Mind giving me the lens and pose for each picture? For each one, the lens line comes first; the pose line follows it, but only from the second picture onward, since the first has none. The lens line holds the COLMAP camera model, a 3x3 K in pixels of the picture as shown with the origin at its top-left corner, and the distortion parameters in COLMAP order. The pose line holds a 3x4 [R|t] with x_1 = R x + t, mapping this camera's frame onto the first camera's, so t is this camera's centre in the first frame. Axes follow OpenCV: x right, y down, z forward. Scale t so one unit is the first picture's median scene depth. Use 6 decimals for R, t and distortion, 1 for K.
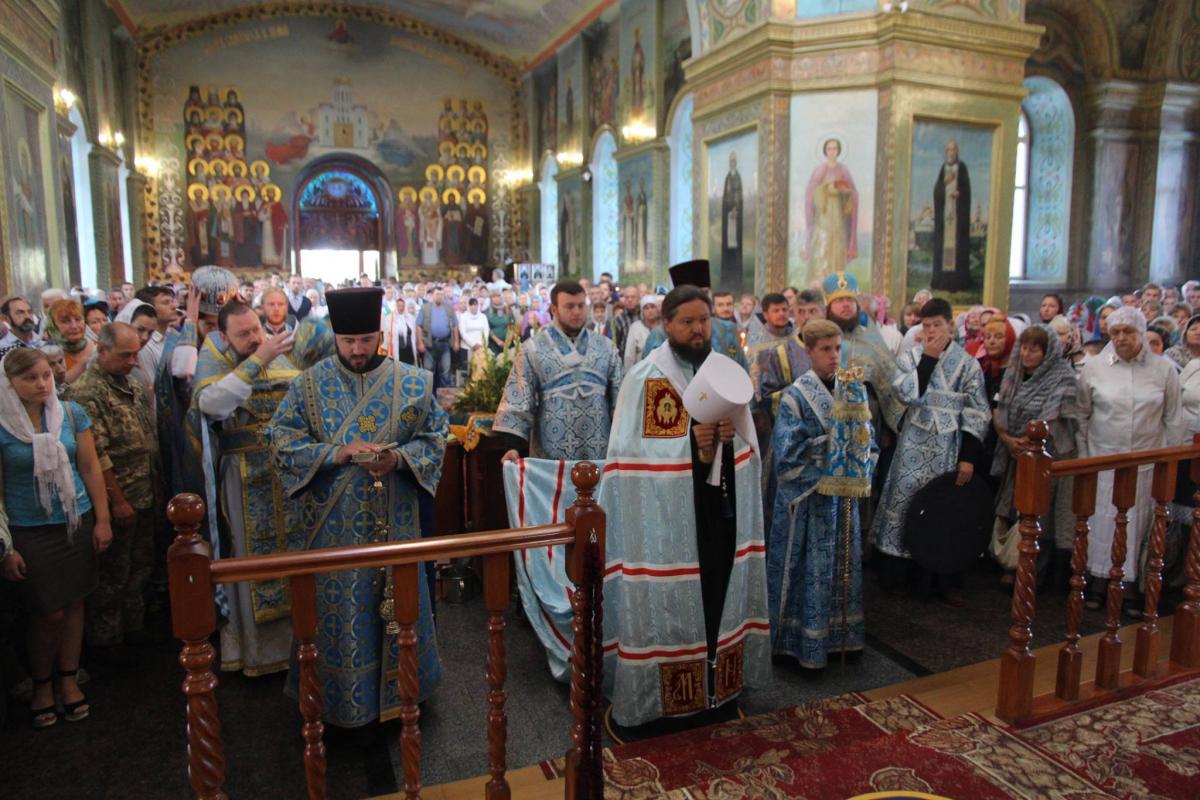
lens RADIAL K [[862.9, 0, 599.0], [0, 862.9, 401.2], [0, 0, 1]] dist [-0.099634, 0.007778]
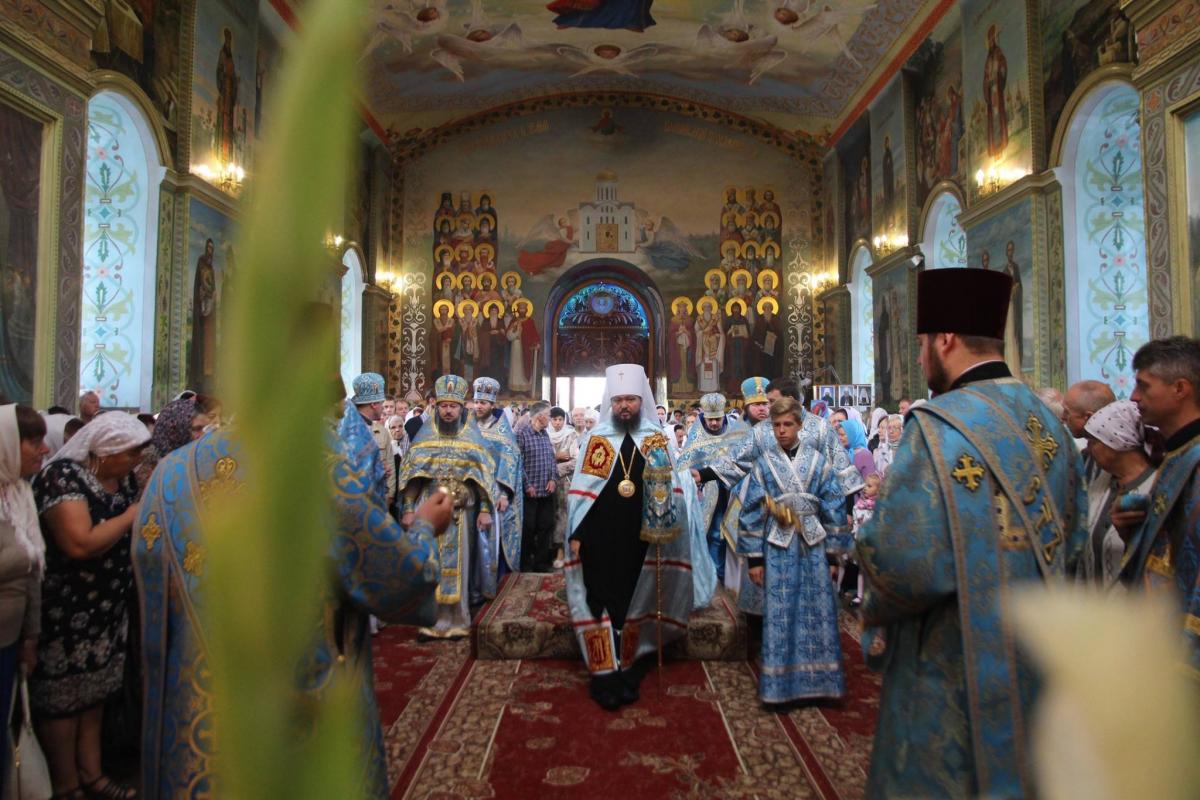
lens RADIAL K [[862.9, 0, 602.9], [0, 862.9, 391.0], [0, 0, 1]] dist [-0.099634, 0.007778]
pose [[0.939655, -0.013044, -0.341874, -0.016057], [-0.047229, 0.984760, -0.167386, -0.022356], [0.338847, 0.173431, 0.924719, 0.238907]]
